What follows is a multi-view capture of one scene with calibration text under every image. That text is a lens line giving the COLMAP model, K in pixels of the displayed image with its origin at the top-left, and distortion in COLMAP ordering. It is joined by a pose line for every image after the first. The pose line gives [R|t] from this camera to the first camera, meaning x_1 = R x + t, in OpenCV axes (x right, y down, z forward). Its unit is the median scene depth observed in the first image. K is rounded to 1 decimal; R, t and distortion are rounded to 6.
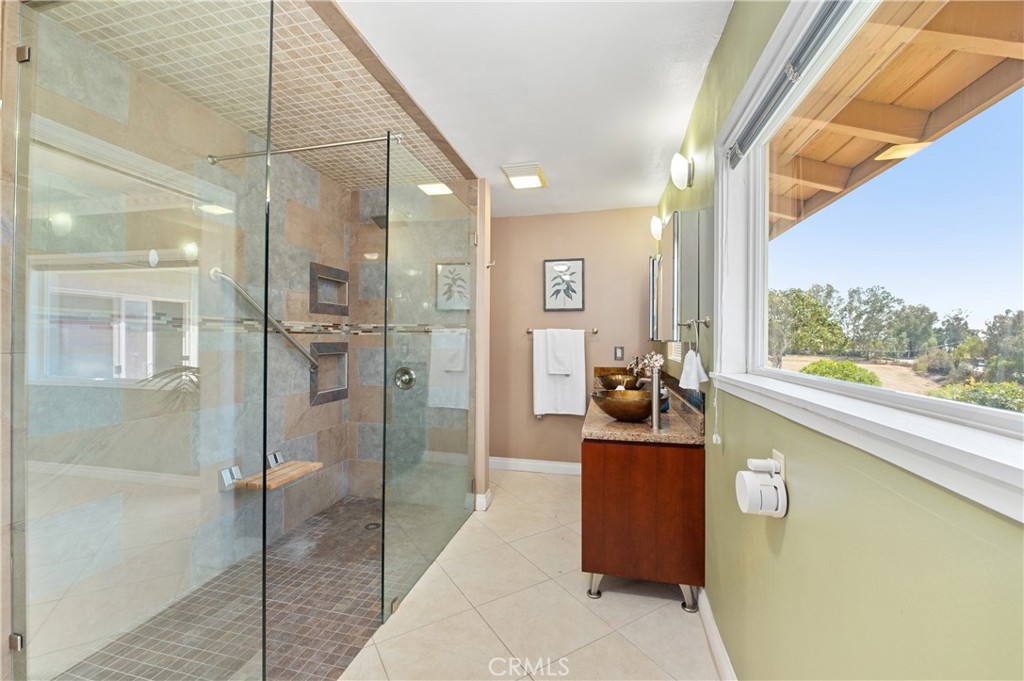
lens RADIAL K [[415.2, 0, 512.1], [0, 415.2, 340.8], [0, 0, 1]] dist [-0.001422, -0.000067]
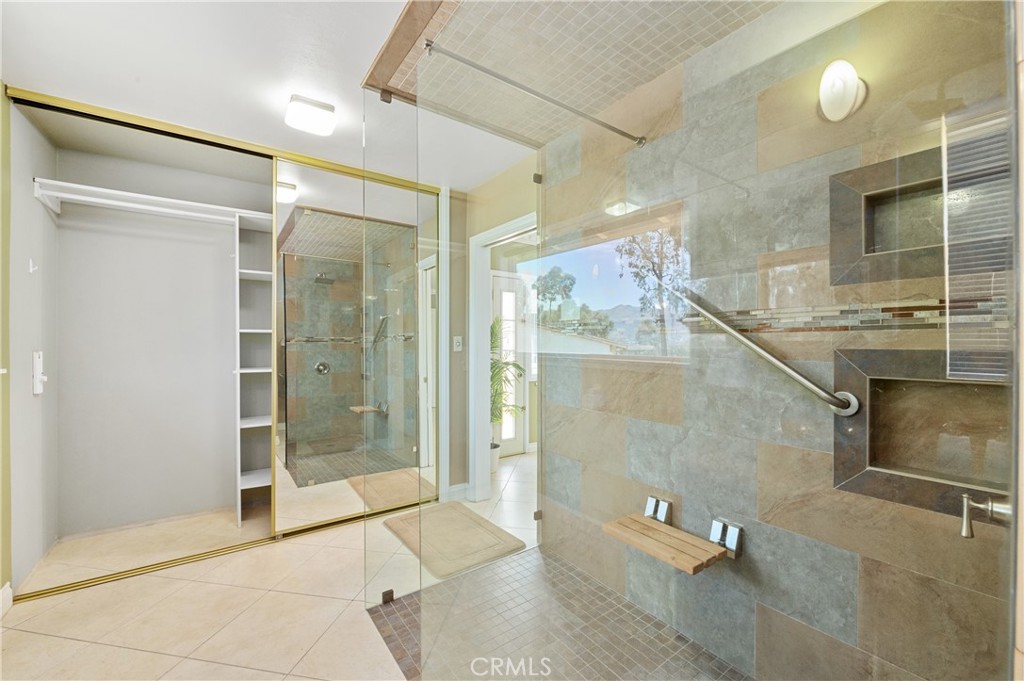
lens RADIAL K [[415.2, 0, 515.7], [0, 415.2, 341.2], [0, 0, 1]] dist [-0.001422, -0.000067]
pose [[-0.655149, 0.004538, -0.755486, 0.094605], [0.003943, 0.999989, 0.002587, -0.007646], [0.755489, -0.001284, -0.655160, 1.024499]]
